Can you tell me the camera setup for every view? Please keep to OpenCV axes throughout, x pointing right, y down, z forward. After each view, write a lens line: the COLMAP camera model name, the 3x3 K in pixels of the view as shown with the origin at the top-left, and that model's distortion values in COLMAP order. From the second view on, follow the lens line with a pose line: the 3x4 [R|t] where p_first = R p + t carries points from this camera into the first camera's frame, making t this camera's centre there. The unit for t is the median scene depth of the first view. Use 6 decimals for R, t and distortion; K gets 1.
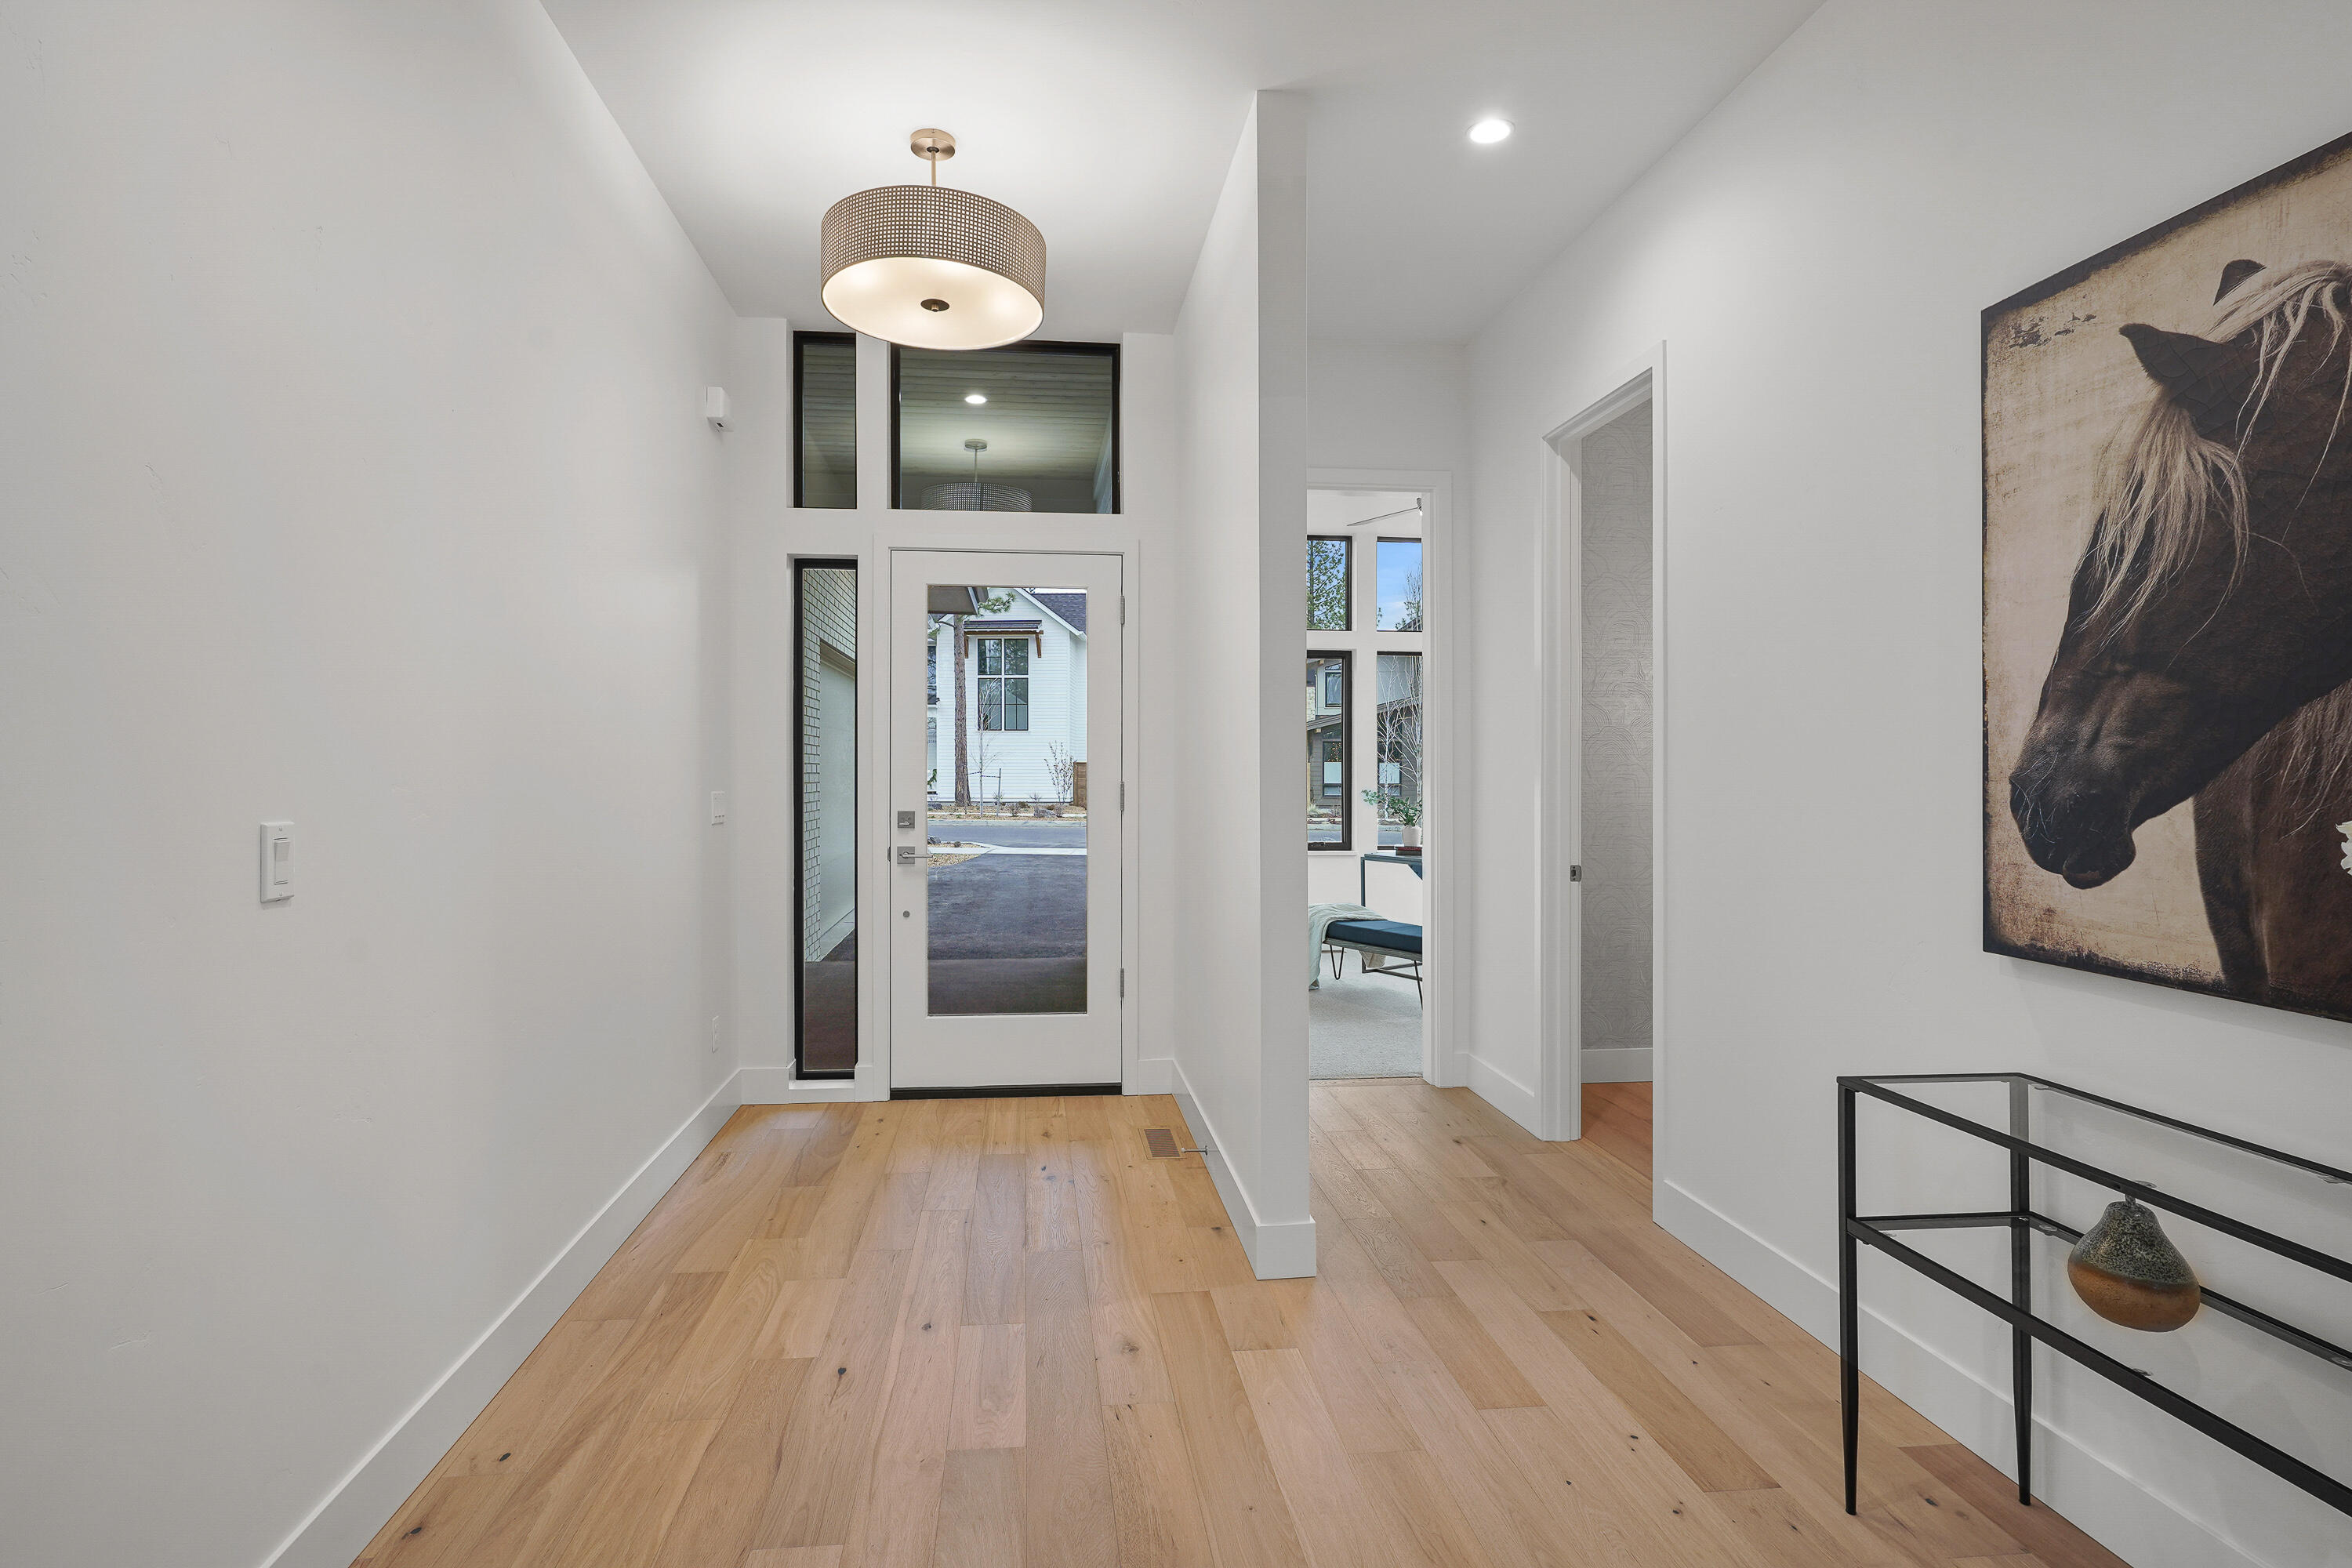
lens RADIAL K [[1127.5, 0, 1197.1], [0, 1127.5, 763.4], [0, 0, 1]] dist [-0.009522, 0.006244]
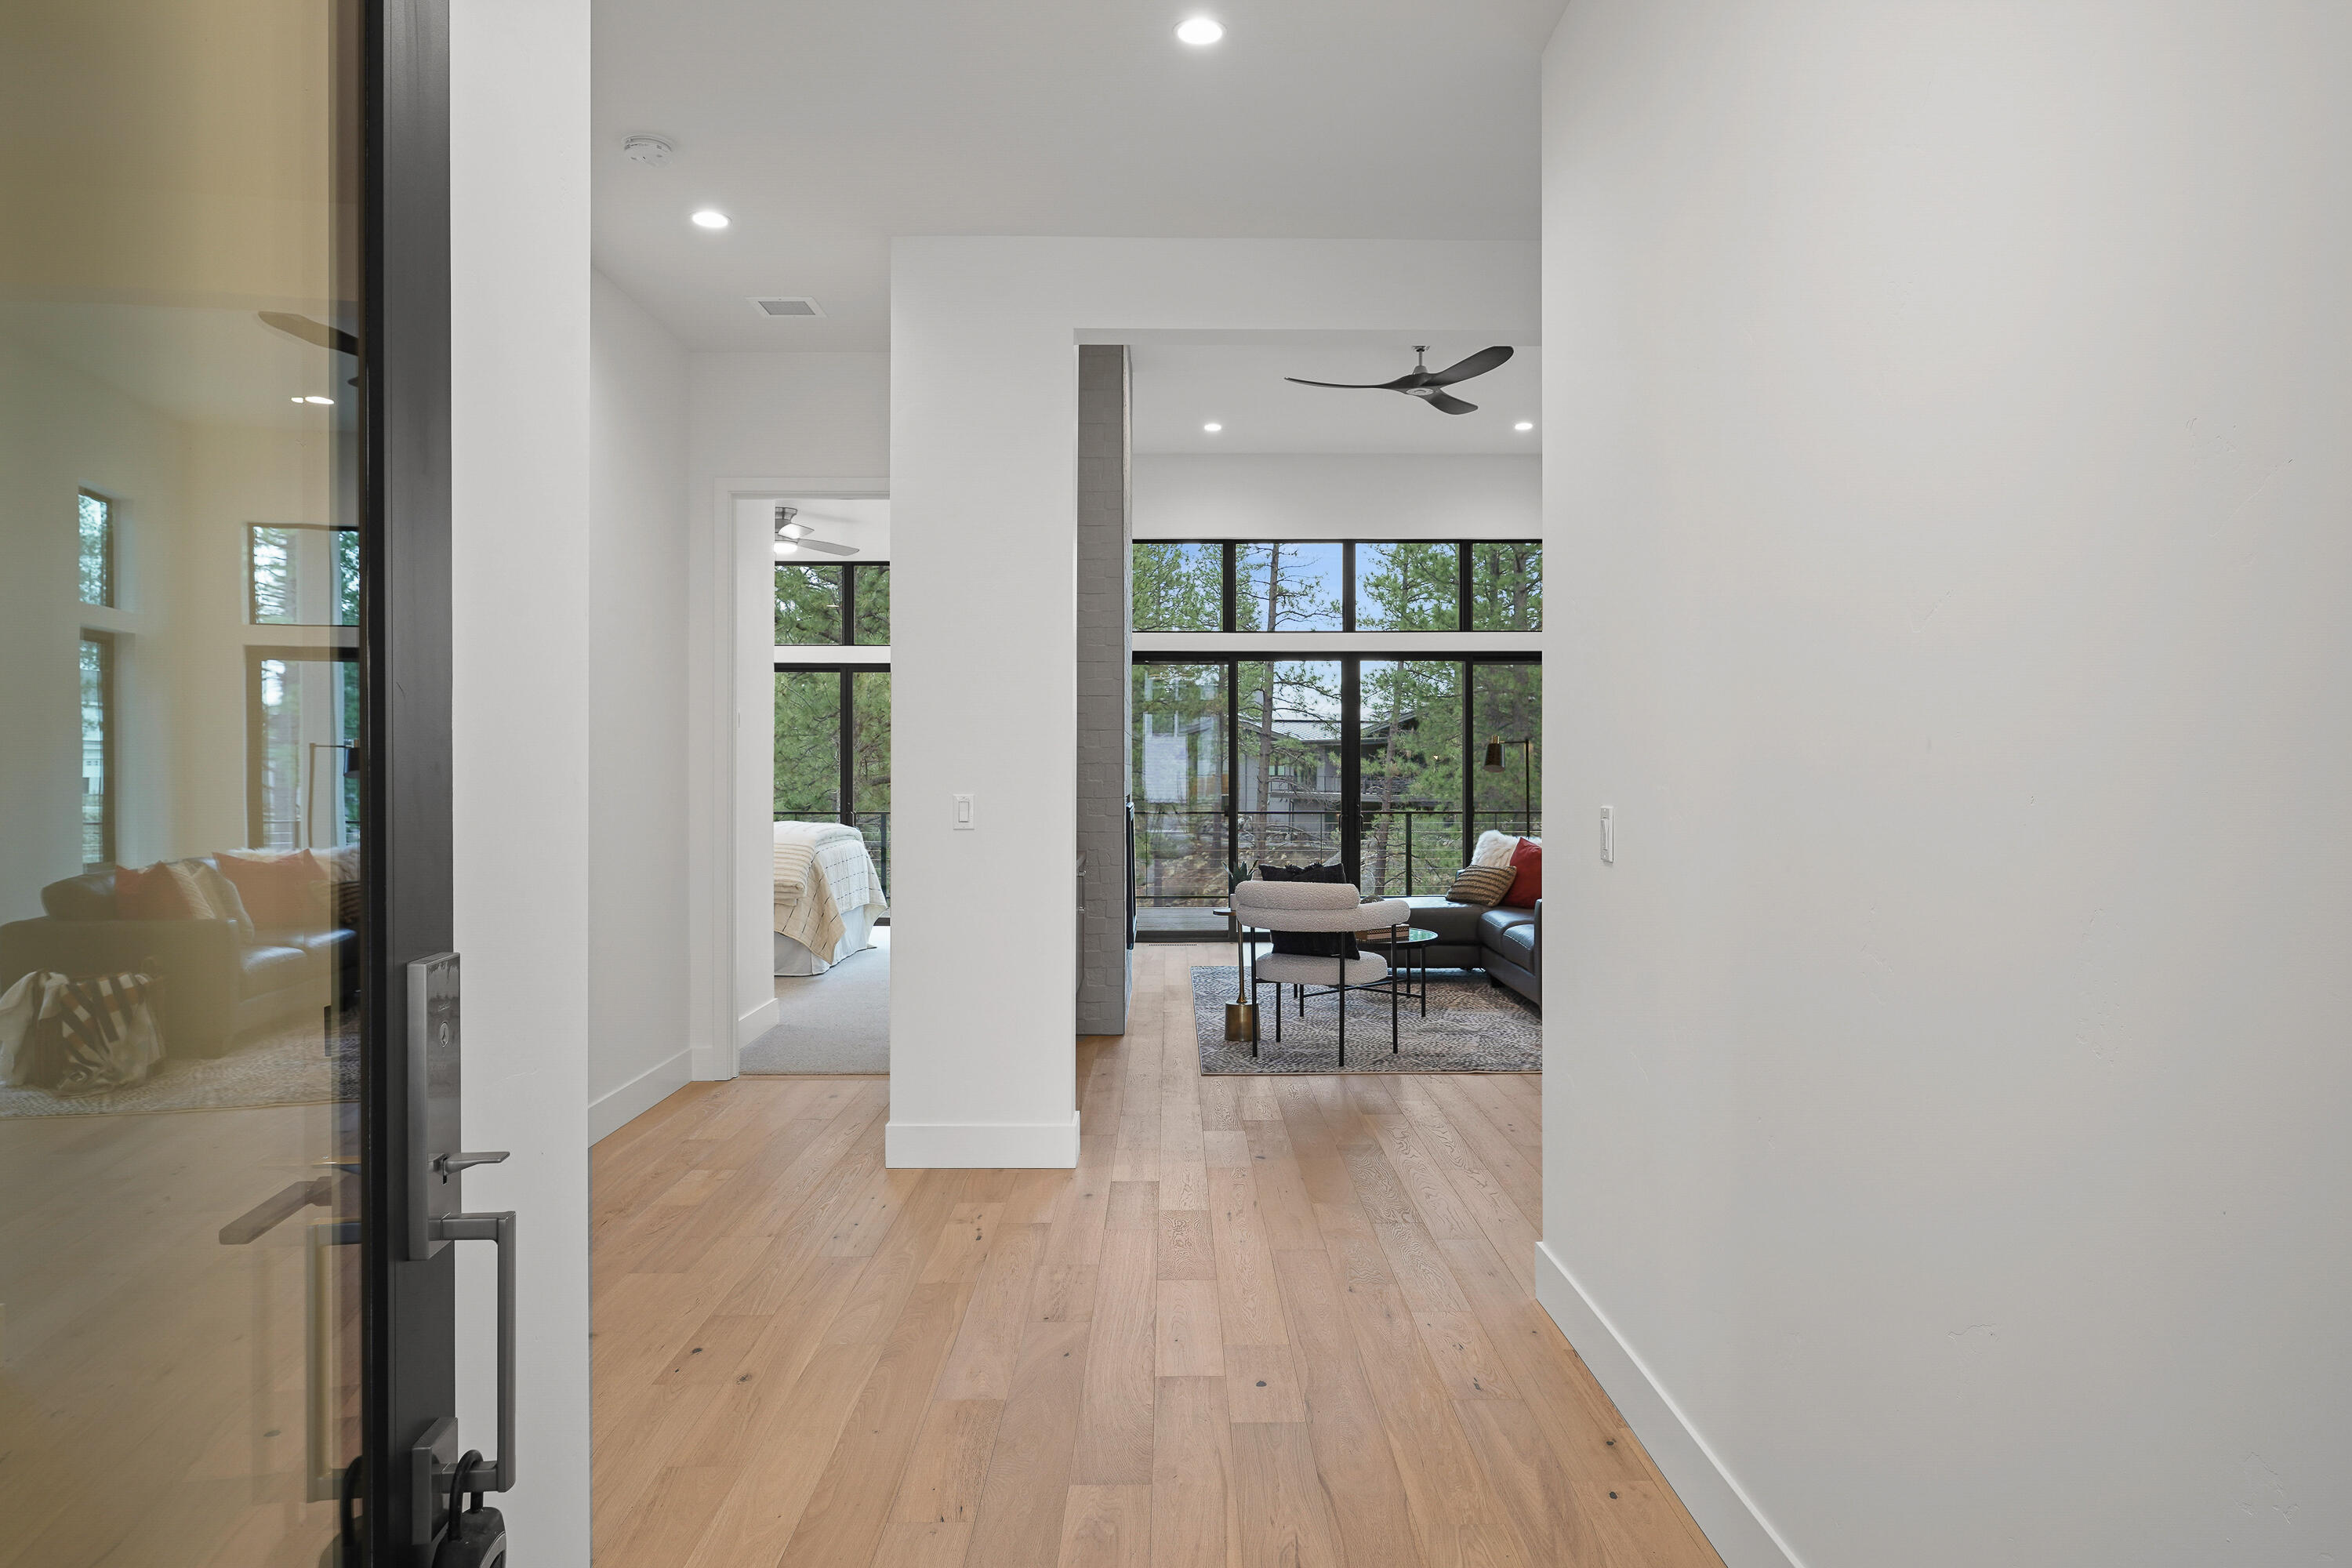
lens RADIAL K [[1531.2, 0, 1179.5], [0, 1531.2, 786.7], [0, 0, 1]] dist [0.003136, 0.001339]
pose [[-0.989219, -0.001888, 0.146432, -0.430184], [-0.002663, 0.999983, -0.005097, 0.030366], [-0.146420, -0.005432, -0.989208, 2.255804]]
